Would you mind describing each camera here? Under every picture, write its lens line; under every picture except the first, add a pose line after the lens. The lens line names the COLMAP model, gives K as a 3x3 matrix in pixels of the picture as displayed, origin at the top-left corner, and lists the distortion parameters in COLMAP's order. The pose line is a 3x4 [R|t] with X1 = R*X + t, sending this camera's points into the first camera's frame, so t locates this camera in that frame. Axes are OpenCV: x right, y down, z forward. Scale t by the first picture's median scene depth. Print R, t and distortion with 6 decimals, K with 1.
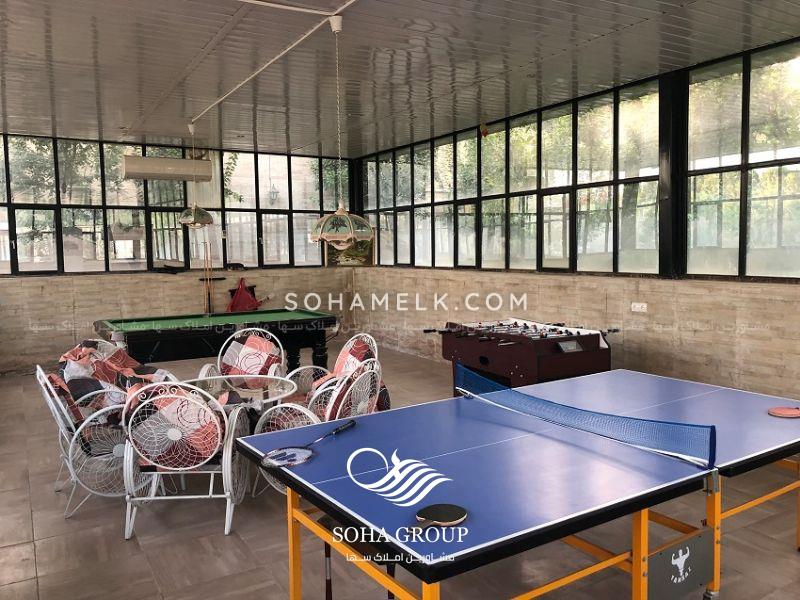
lens RADIAL K [[656.4, 0, 399.8], [0, 656.4, 299.9], [0, 0, 1]] dist [0.001460, -0.006609]
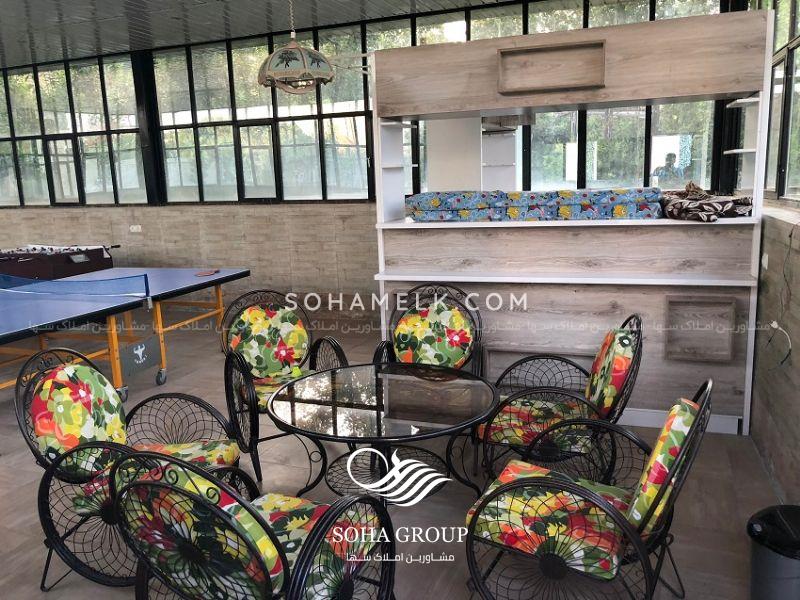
lens RADIAL K [[656.4, 0, 400.8], [0, 656.4, 312.3], [0, 0, 1]] dist [0.001460, -0.006609]
pose [[0.786448, -0.132648, 0.603245, -0.040439], [0.069545, 0.989473, 0.126911, 0.048308], [-0.613729, -0.057856, 0.787394, -0.398406]]
